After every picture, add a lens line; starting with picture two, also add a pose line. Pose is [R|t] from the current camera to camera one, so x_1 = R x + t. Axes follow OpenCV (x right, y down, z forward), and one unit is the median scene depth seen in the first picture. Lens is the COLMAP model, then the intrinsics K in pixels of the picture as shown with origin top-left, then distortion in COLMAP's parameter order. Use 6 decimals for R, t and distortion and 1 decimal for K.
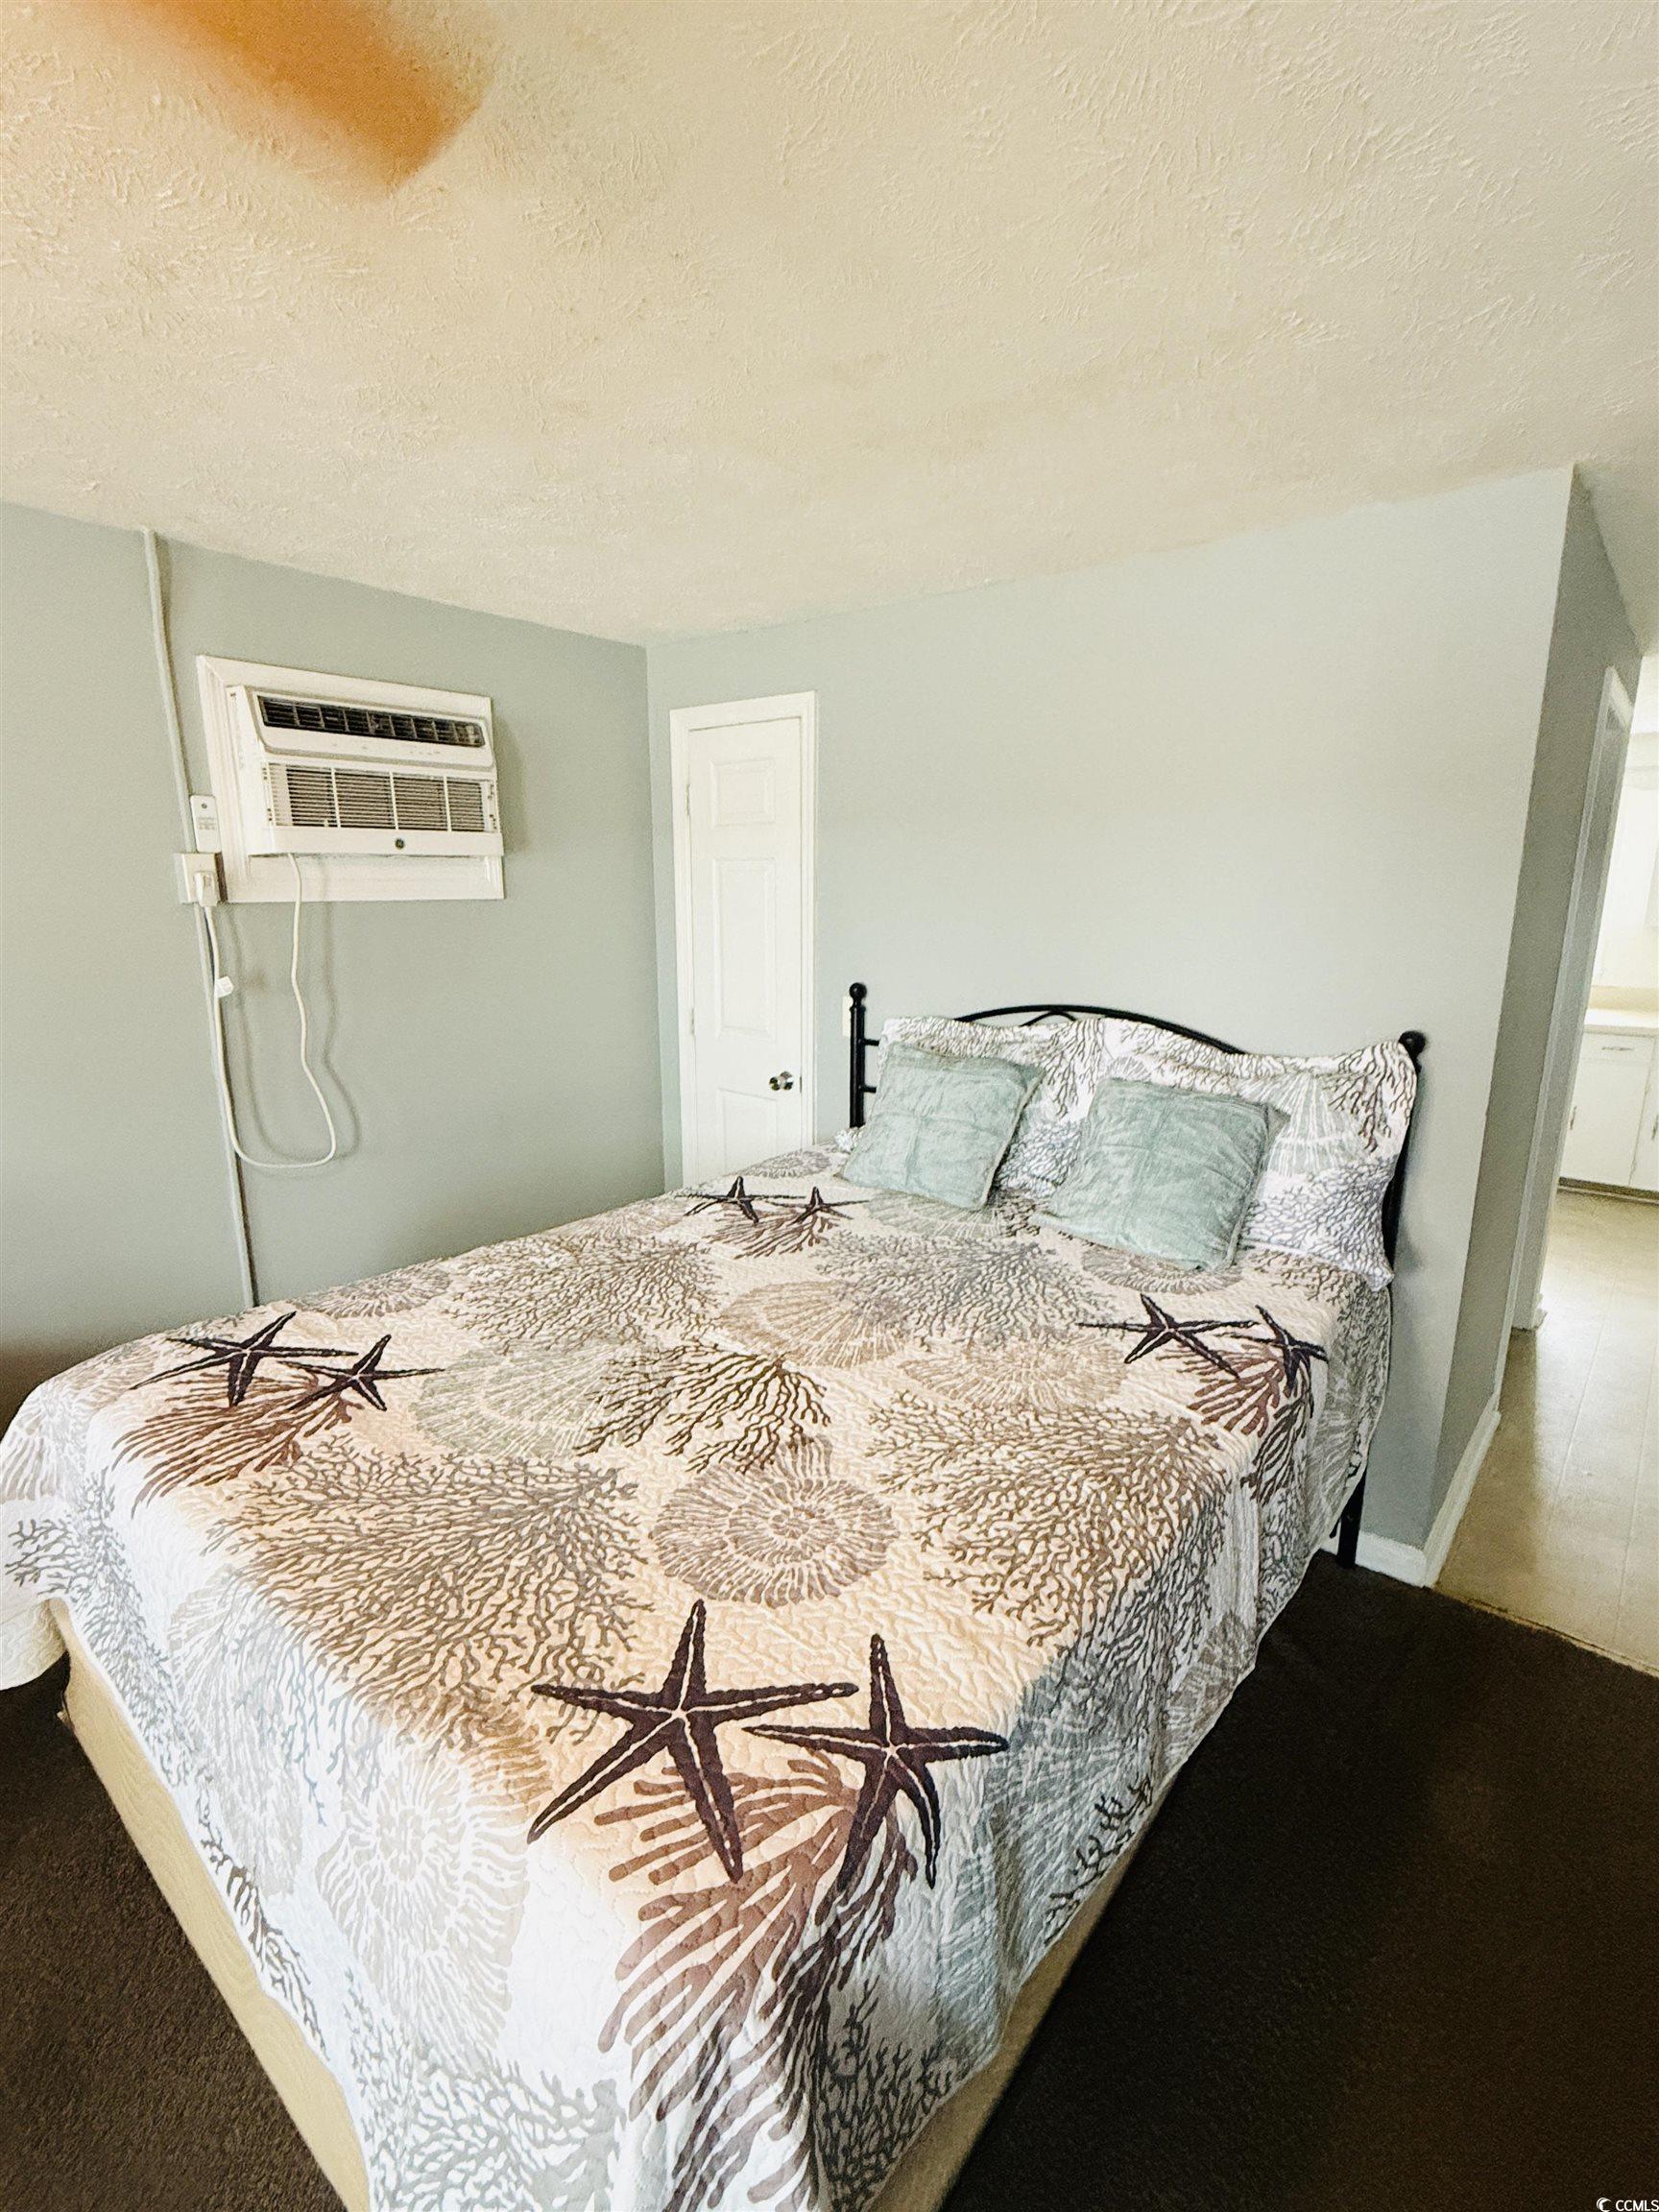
lens RADIAL K [[1017.3, 0, 831.9], [0, 1017.3, 1100.2], [0, 0, 1]] dist [0.000994, 0.000344]
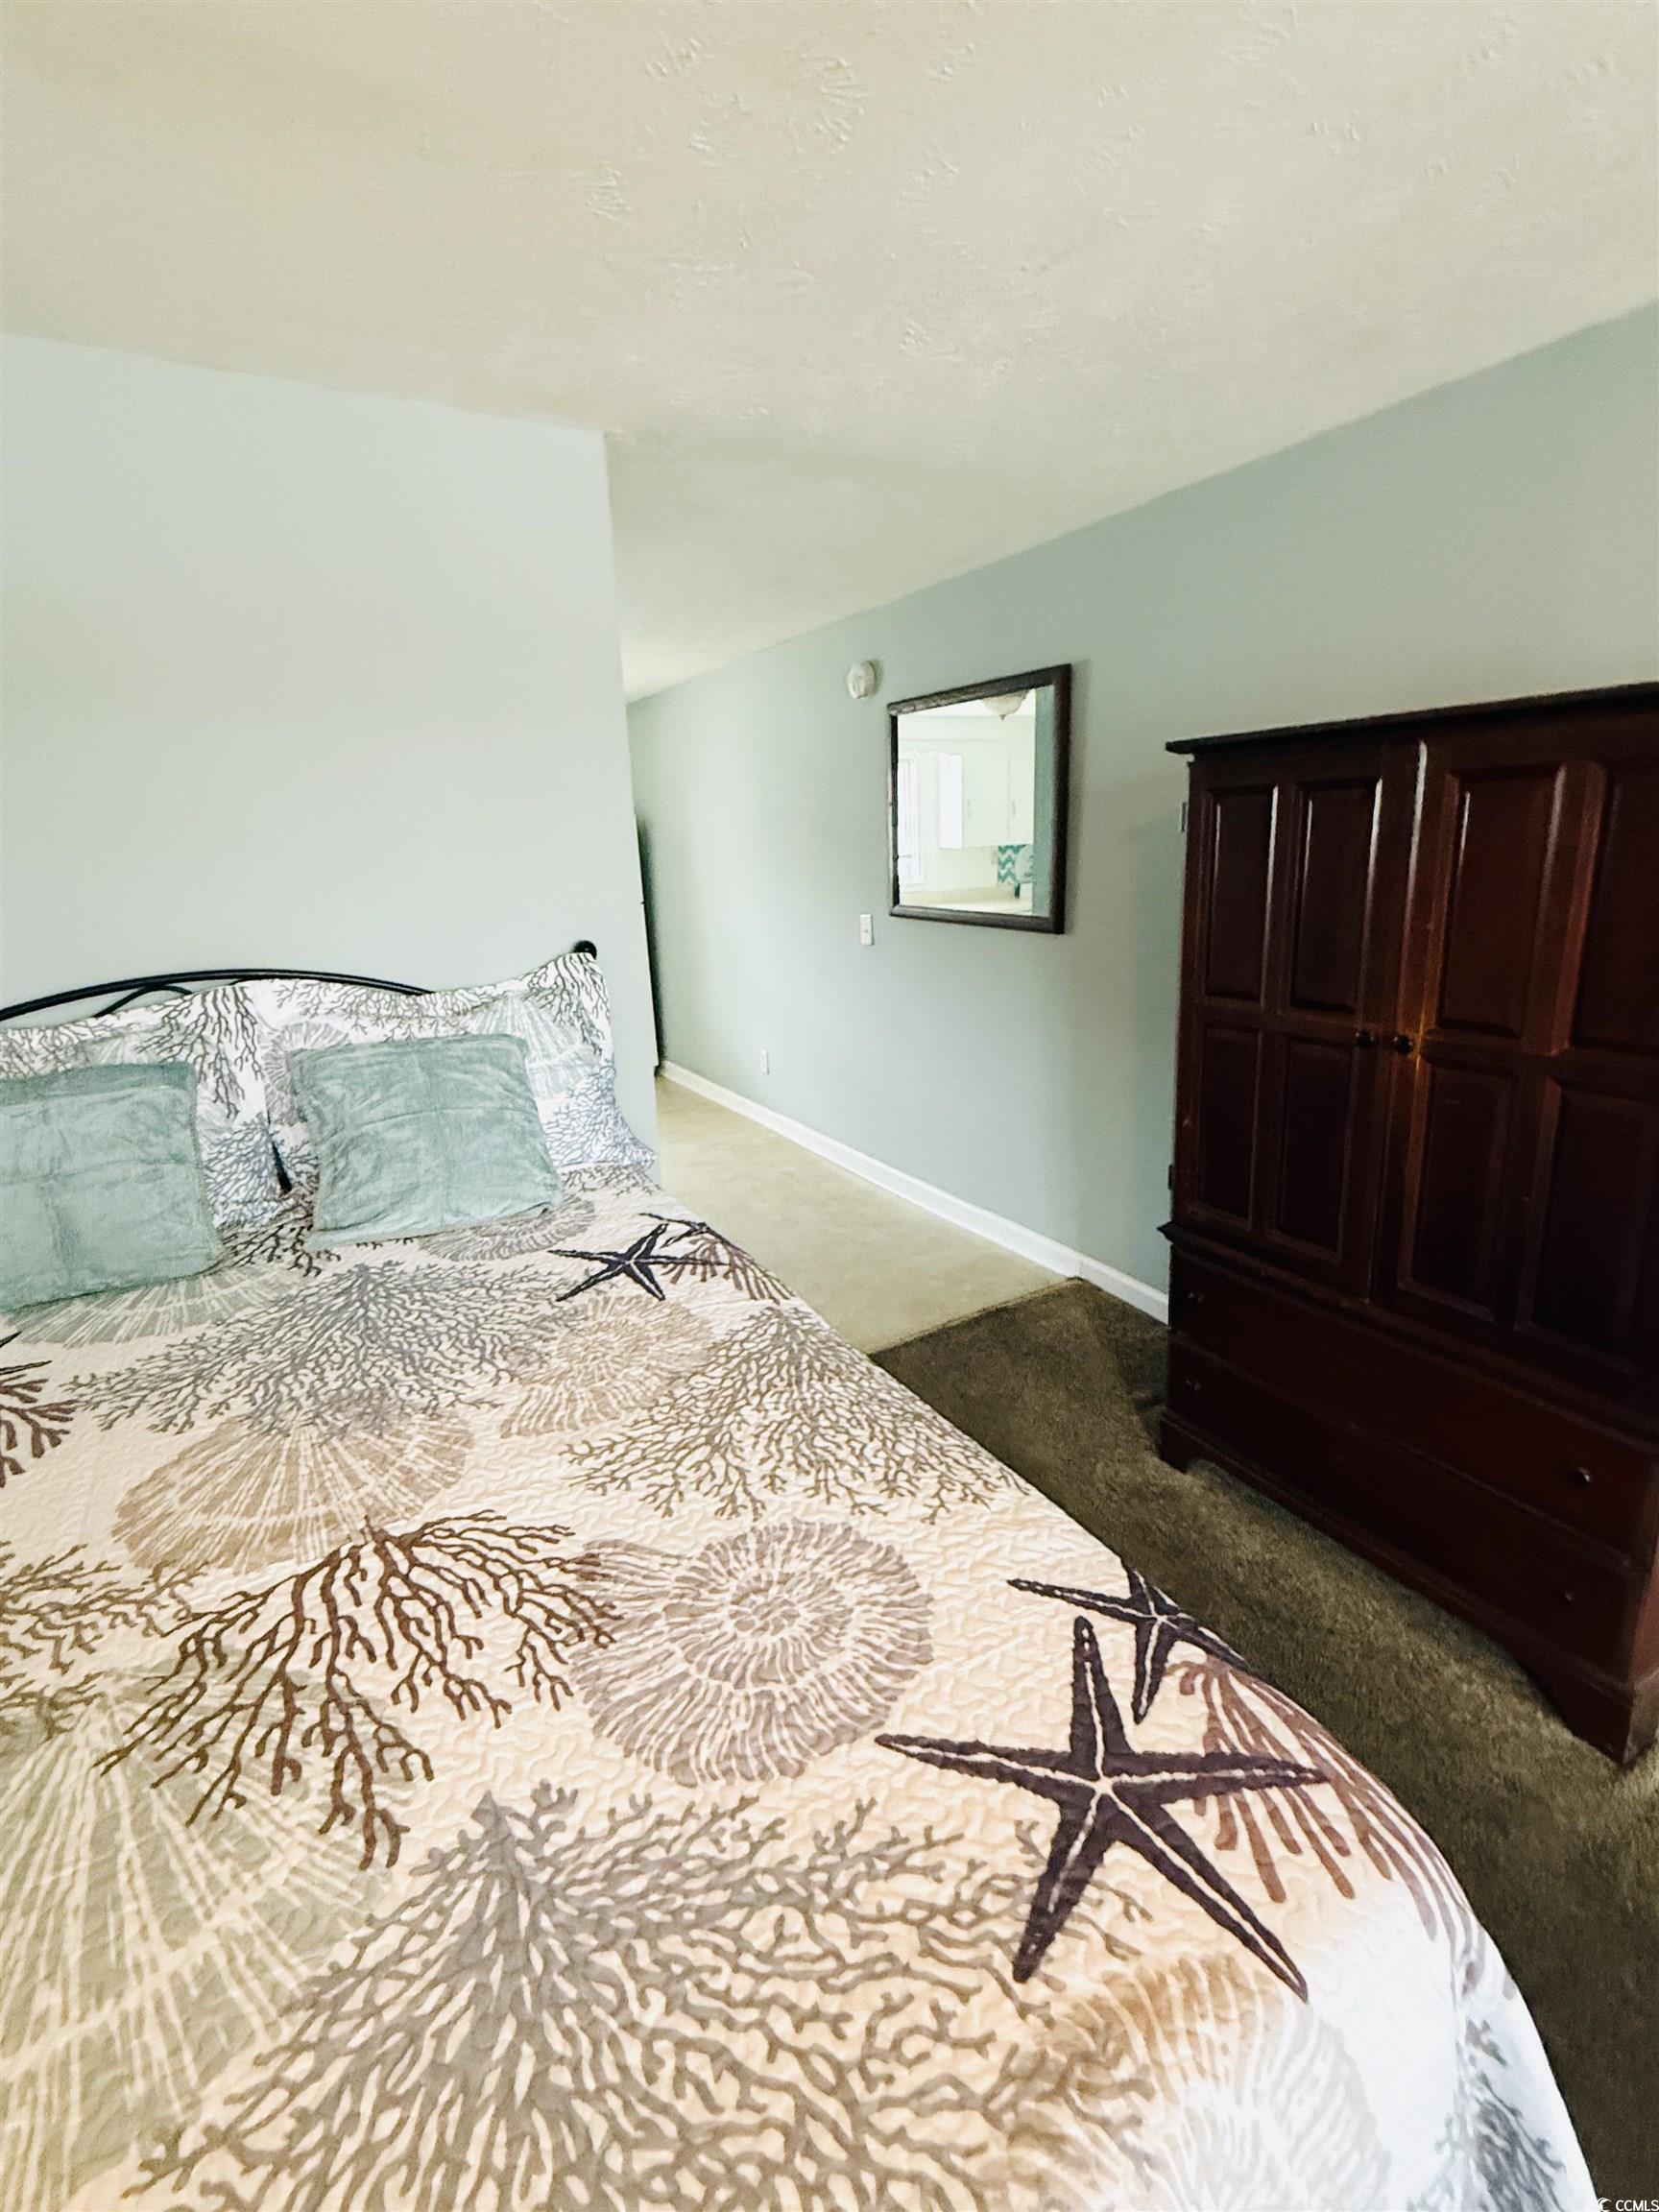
lens RADIAL K [[1017.3, 0, 831.9], [0, 1017.3, 1100.2], [0, 0, 1]] dist [0.000994, 0.000344]
pose [[0.346601, -0.246098, 0.905154, -0.455149], [0.221327, 0.959180, 0.176036, -0.047884], [-0.911527, 0.139321, 0.386921, 0.464329]]
